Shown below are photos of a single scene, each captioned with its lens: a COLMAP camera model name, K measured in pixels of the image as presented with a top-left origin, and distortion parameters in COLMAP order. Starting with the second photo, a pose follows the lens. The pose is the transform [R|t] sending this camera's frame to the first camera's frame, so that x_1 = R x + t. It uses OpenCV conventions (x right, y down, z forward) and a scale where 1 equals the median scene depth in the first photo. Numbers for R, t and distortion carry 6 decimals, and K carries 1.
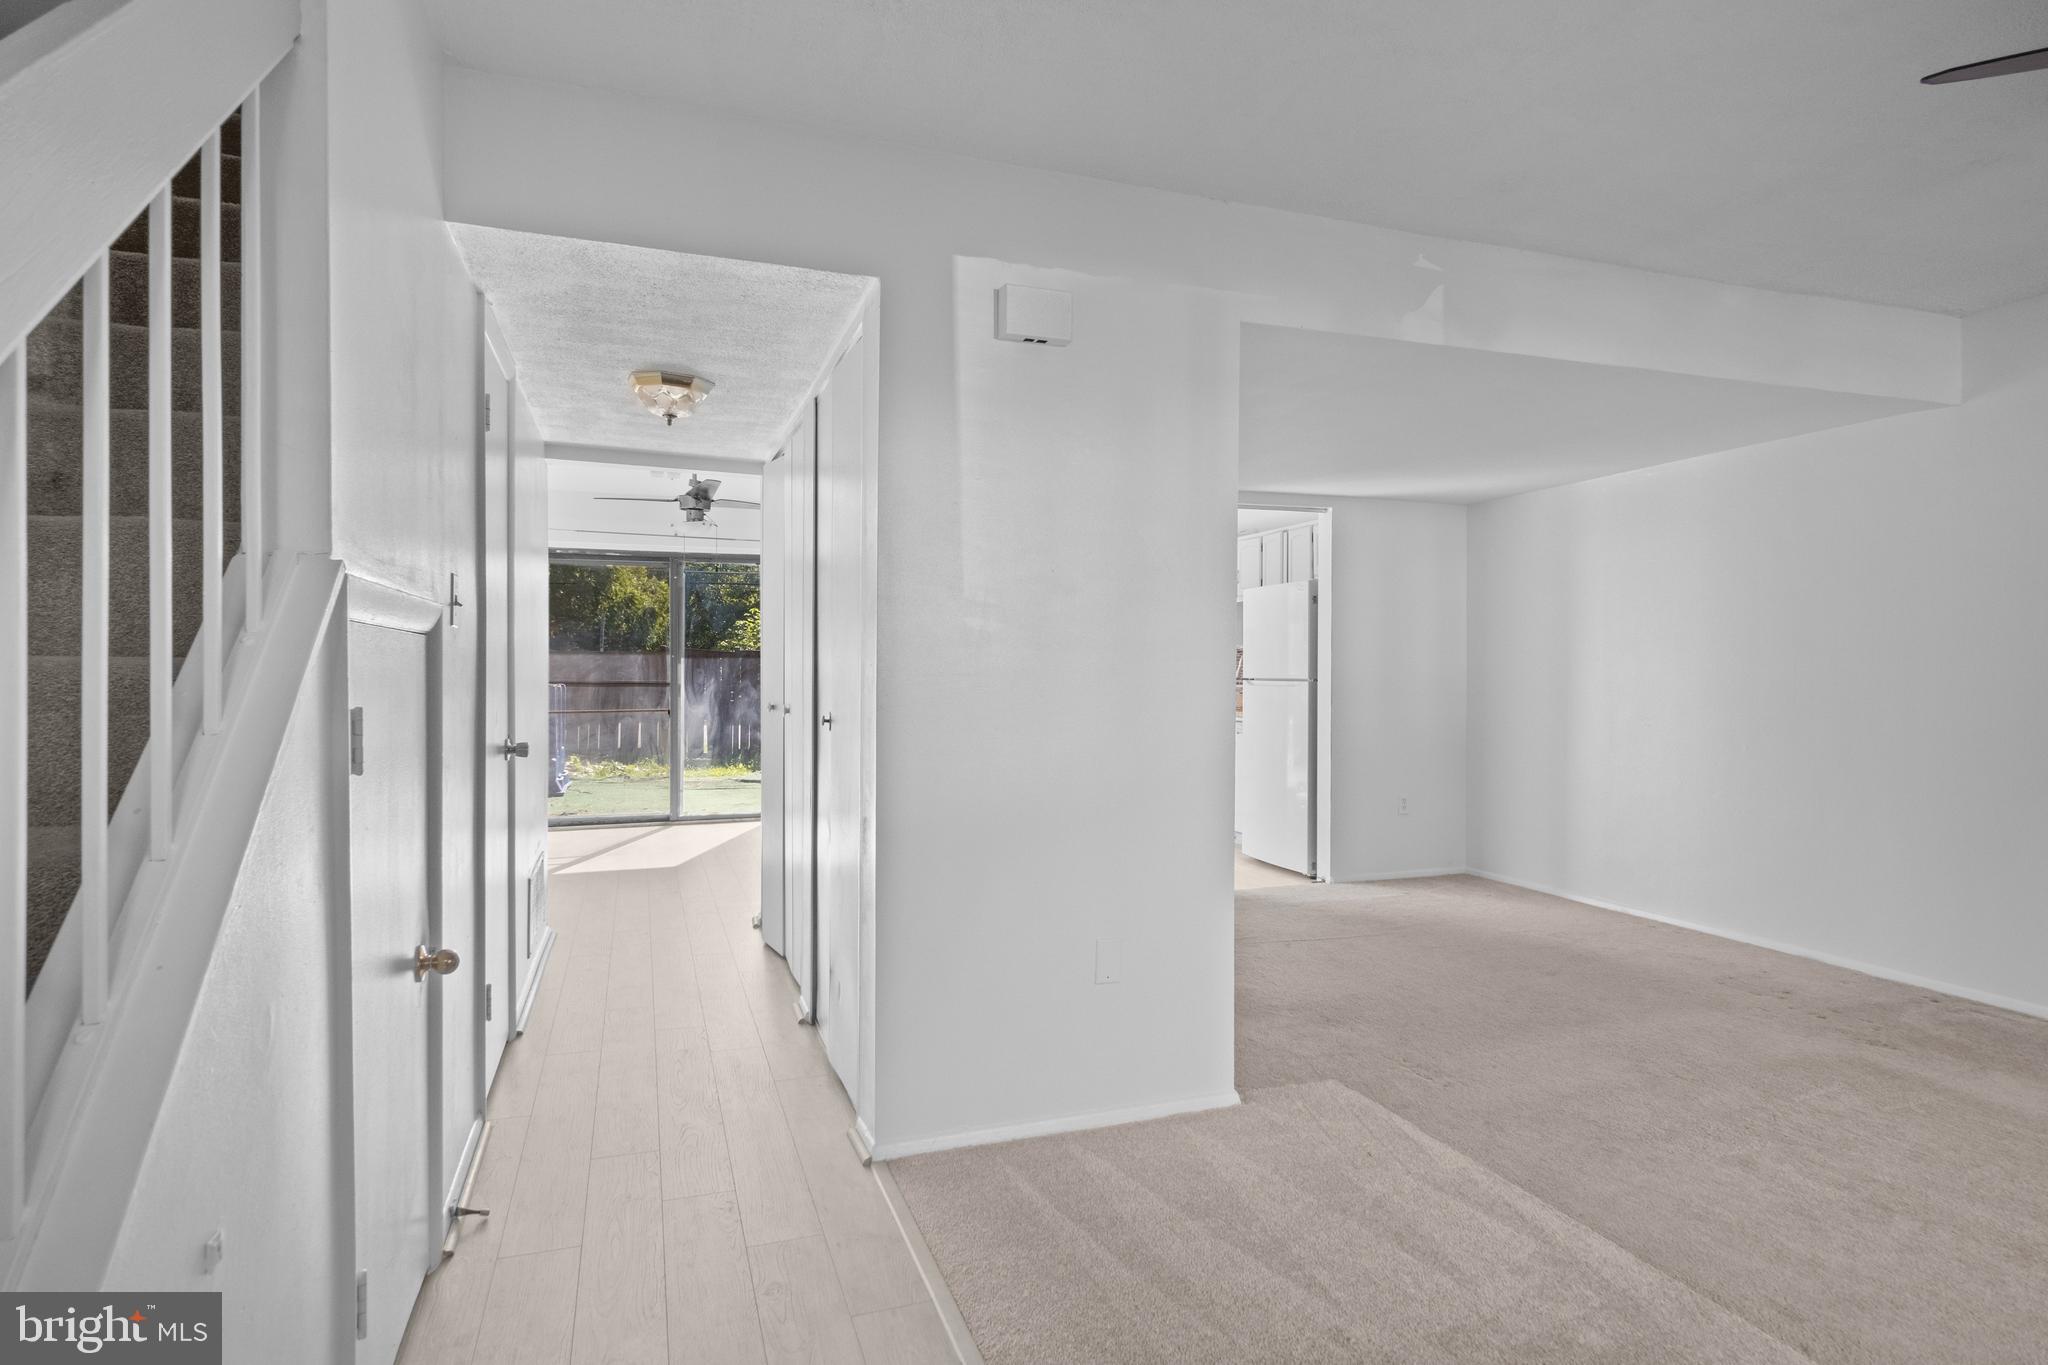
lens RADIAL K [[1088.8, 0, 1019.9], [0, 1088.8, 652.0], [0, 0, 1]] dist [0.005272, 0.000895]
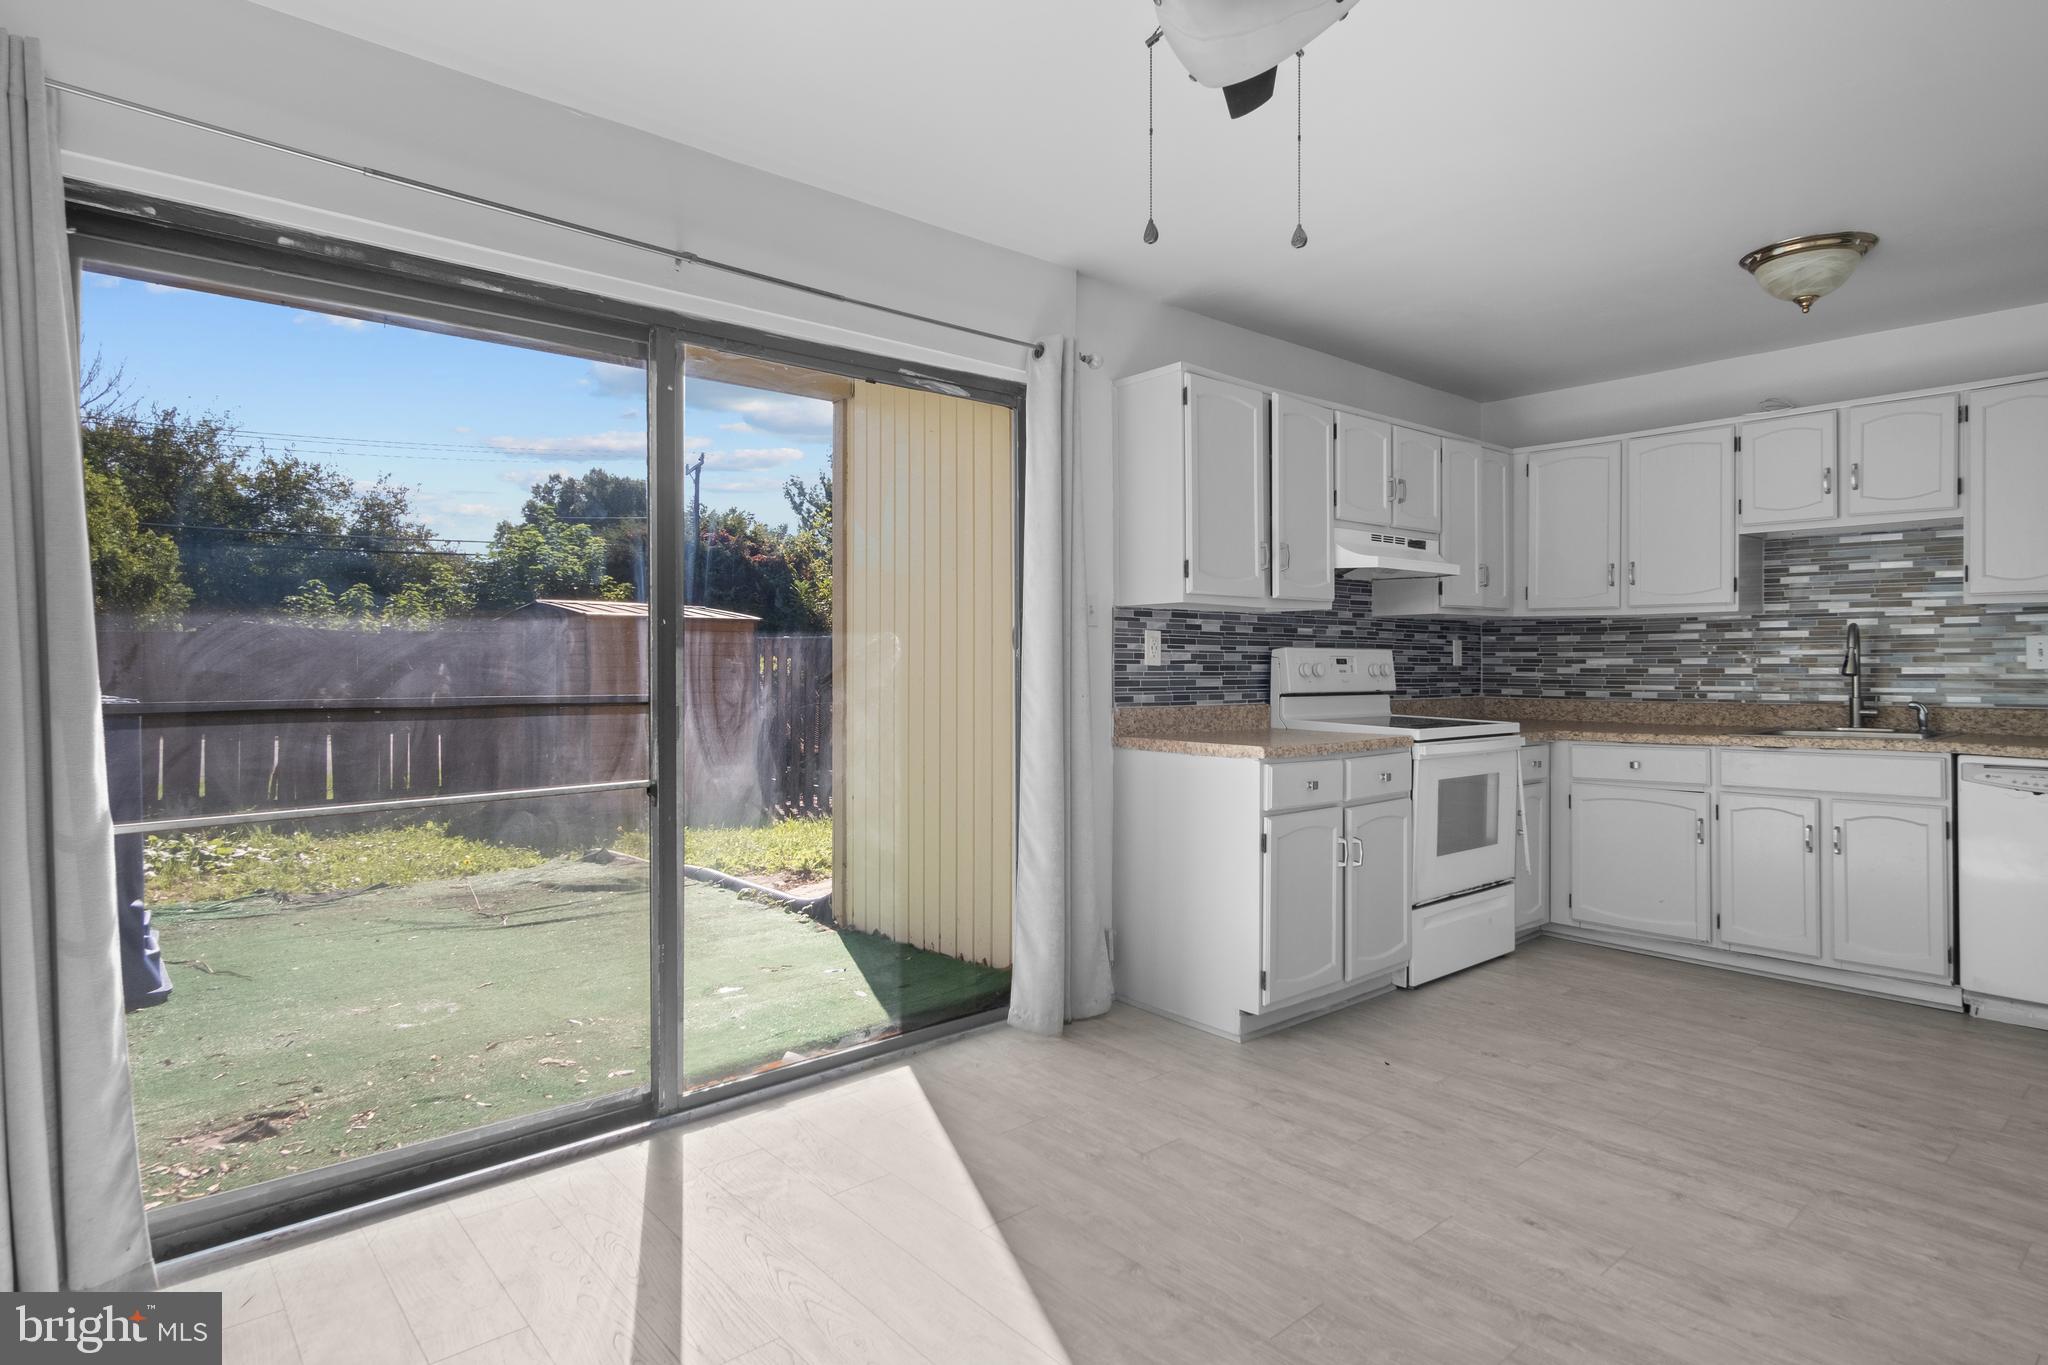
lens RADIAL K [[1111.3, 0, 1024.0], [0, 1111.3, 682.5], [0, 0, 1]] dist [-0.005335, -0.001137]
pose [[0.933259, -0.008185, 0.359112, -0.328706], [-0.004345, 0.999410, 0.034073, 0.010459], [-0.359179, -0.033359, 0.932672, 0.627379]]
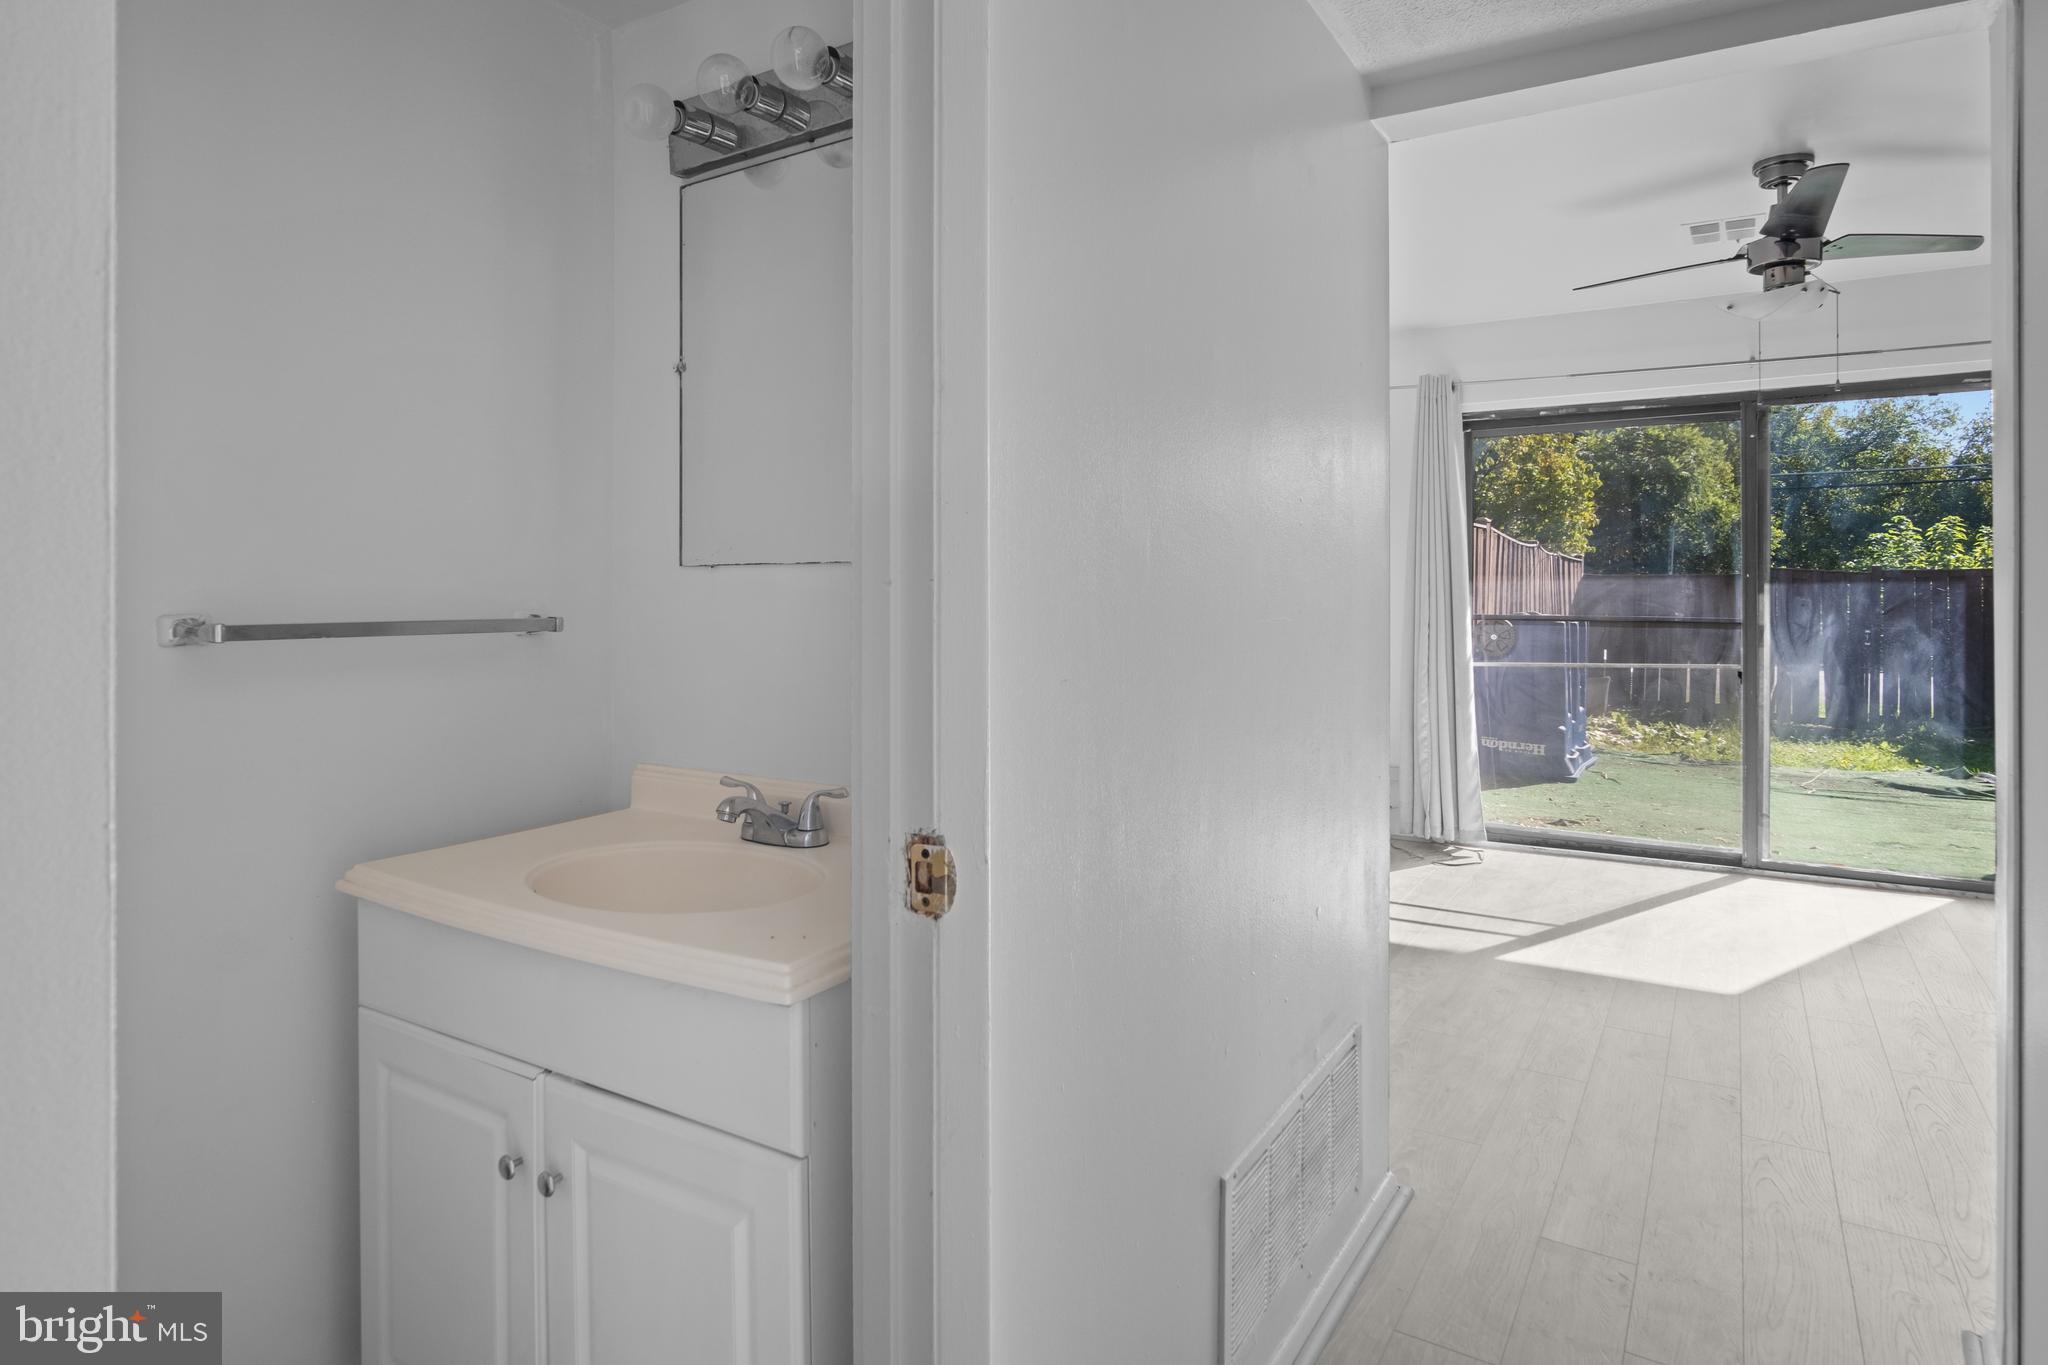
lens RADIAL K [[1132.3, 0, 1025.5], [0, 1132.3, 591.6], [0, 0, 1]] dist [-0.003479, -0.000990]
pose [[0.624946, -0.001957, -0.780665, -0.092676], [0.009997, 0.999935, 0.005497, 0.005439], [0.780604, -0.011240, 0.624925, 0.333687]]
